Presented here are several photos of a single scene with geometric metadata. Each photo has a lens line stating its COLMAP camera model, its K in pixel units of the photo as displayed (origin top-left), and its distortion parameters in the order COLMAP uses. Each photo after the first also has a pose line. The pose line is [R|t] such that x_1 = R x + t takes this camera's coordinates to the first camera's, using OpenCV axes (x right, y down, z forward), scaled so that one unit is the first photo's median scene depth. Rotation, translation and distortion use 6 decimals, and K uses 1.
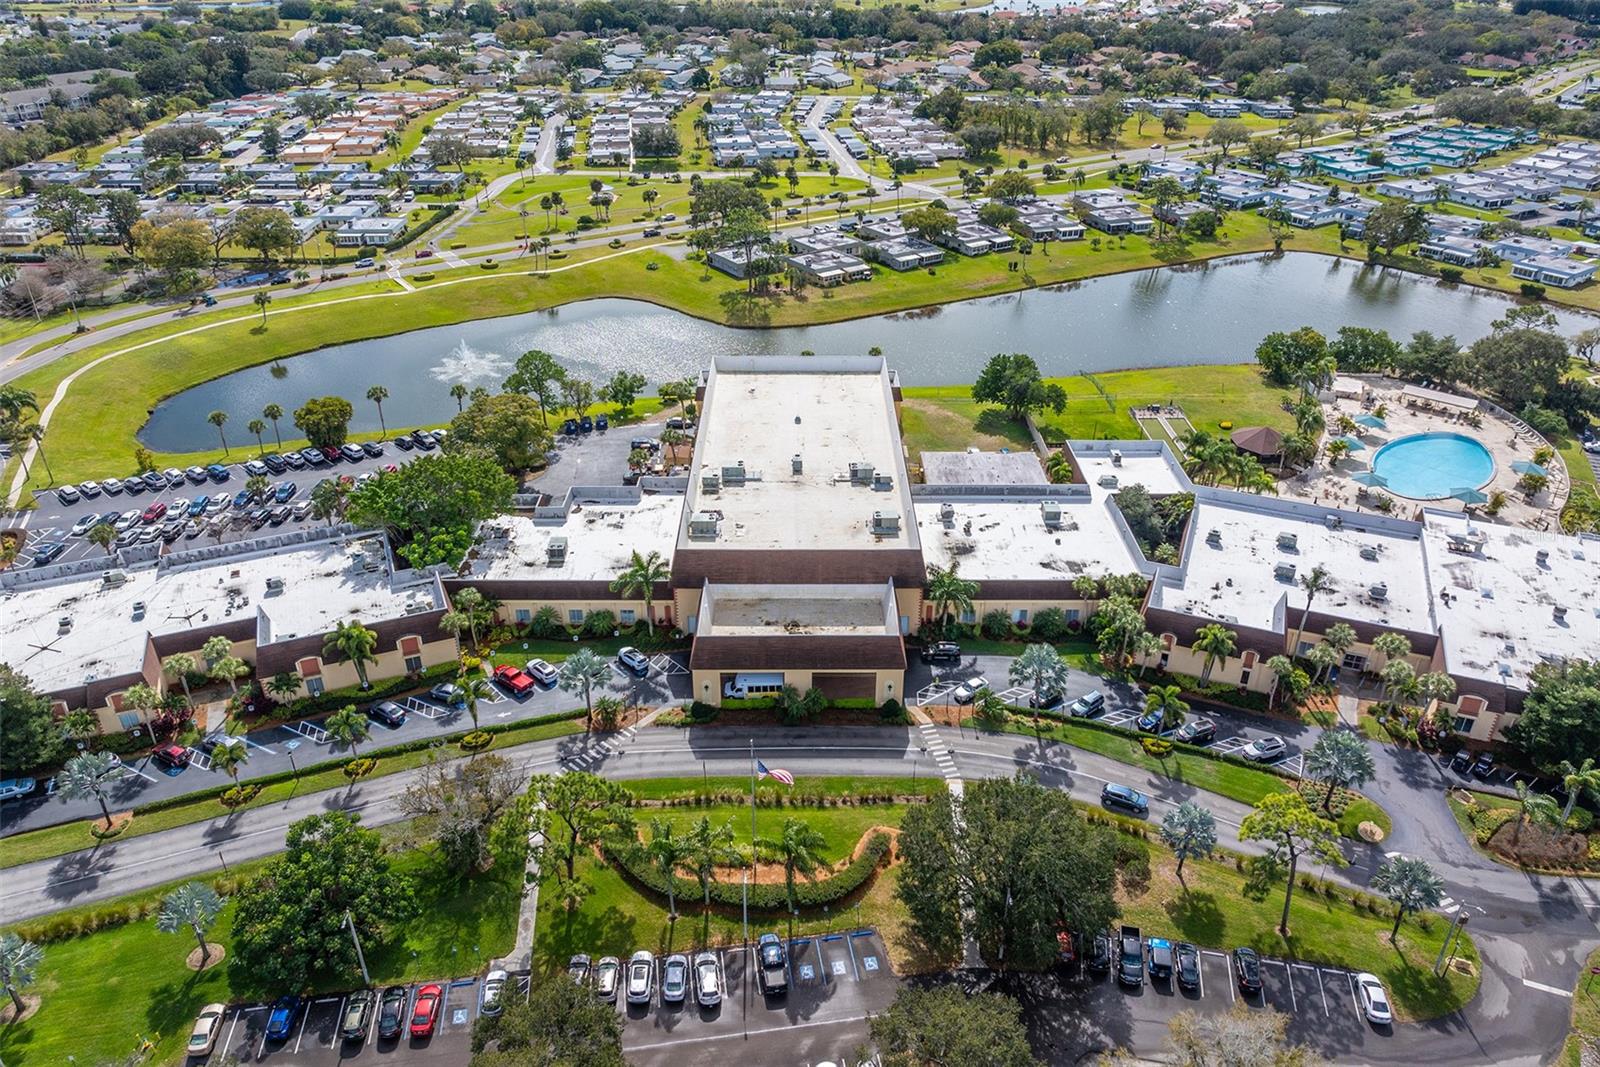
lens RADIAL K [[1121.0, 0, 800.0], [0, 1121.0, 533.5], [0, 0, 1]] dist [-0.028089, 0.017963]
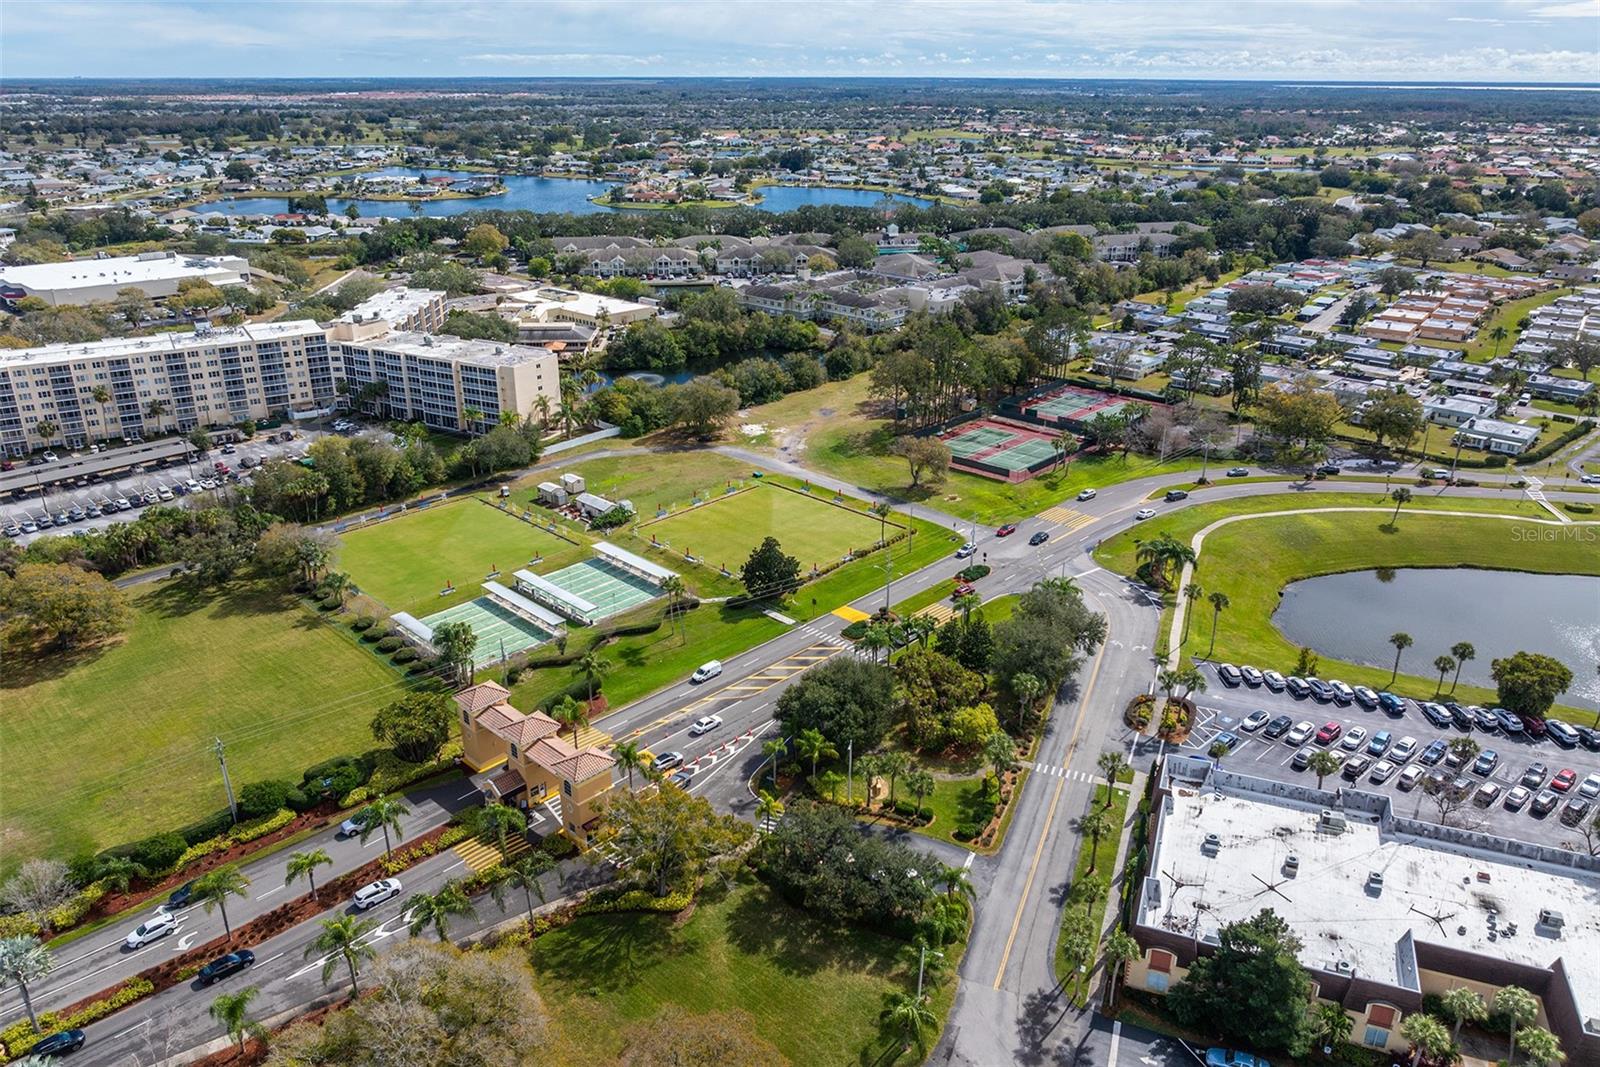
lens RADIAL K [[1121.0, 0, 800.0], [0, 1121.0, 533.5], [0, 0, 1]] dist [-0.028089, 0.017963]
pose [[0.719635, 0.261689, -0.643152, -0.224484], [-0.341217, 0.939984, 0.000672, -0.015631], [0.604729, 0.218971, 0.765738, 0.023599]]
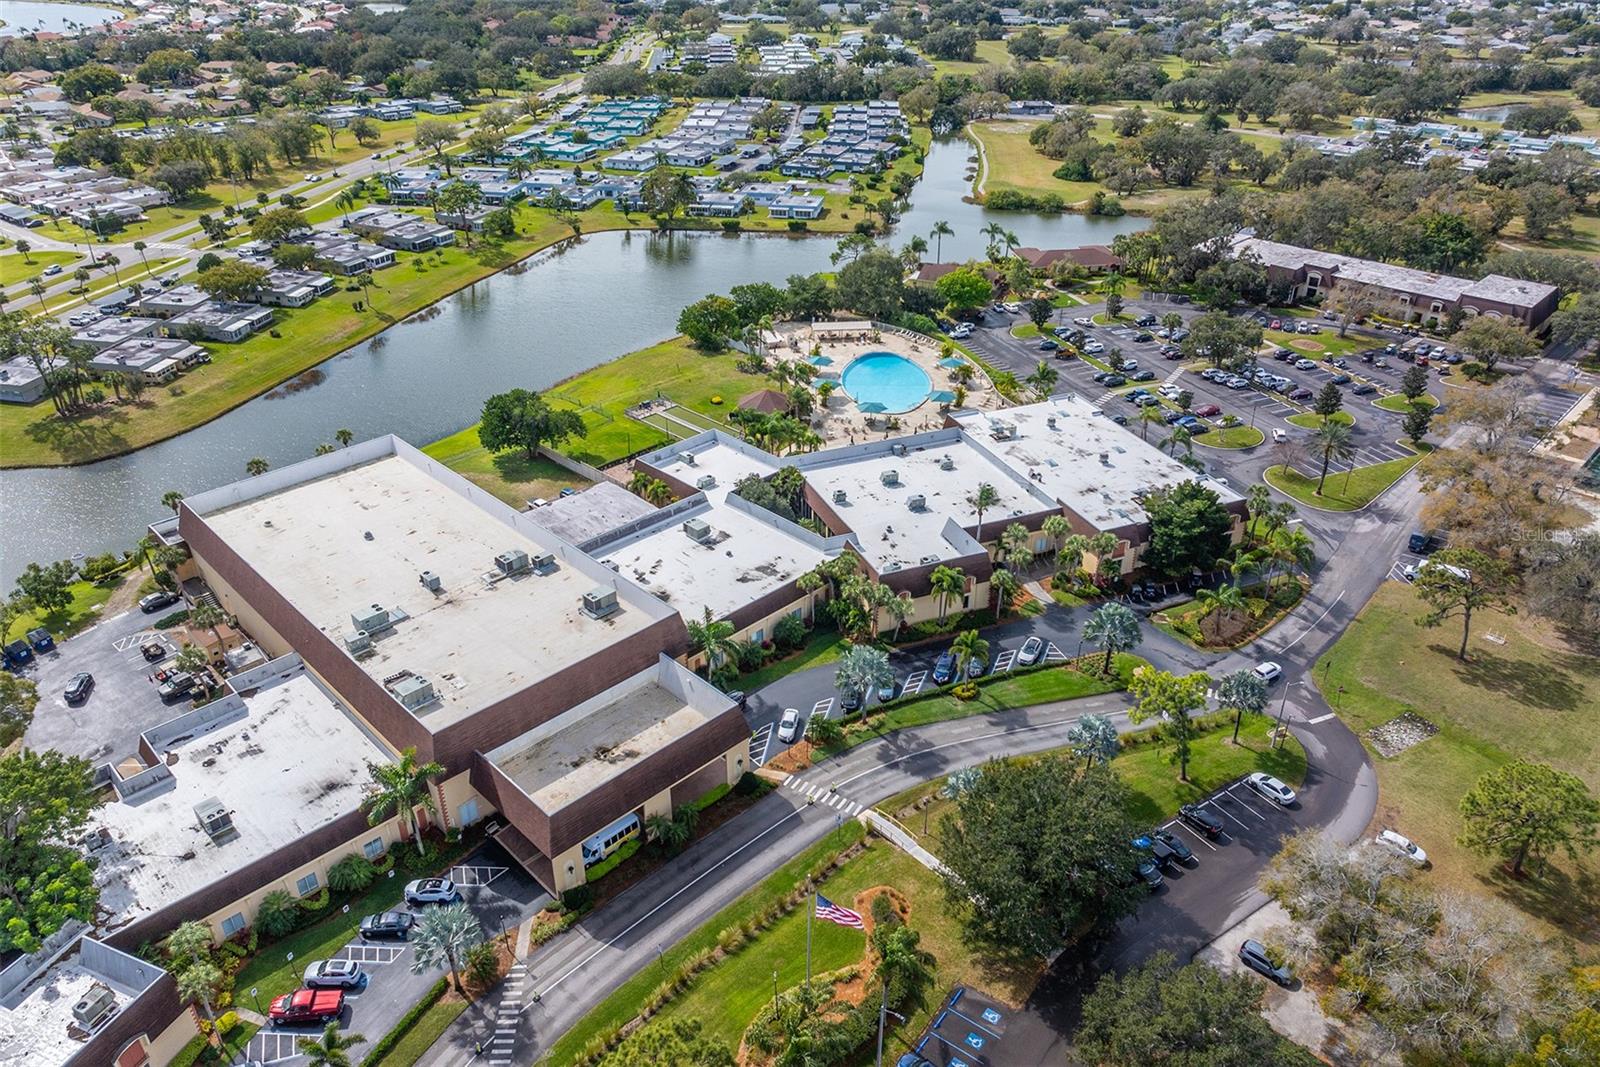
lens RADIAL K [[1121.0, 0, 800.0], [0, 1121.0, 533.5], [0, 0, 1]] dist [-0.028089, 0.017963]
pose [[0.709173, -0.346183, 0.614191, -0.180265], [0.346534, 0.929811, 0.123955, -0.061892], [-0.613993, 0.124933, 0.779361, 0.116010]]
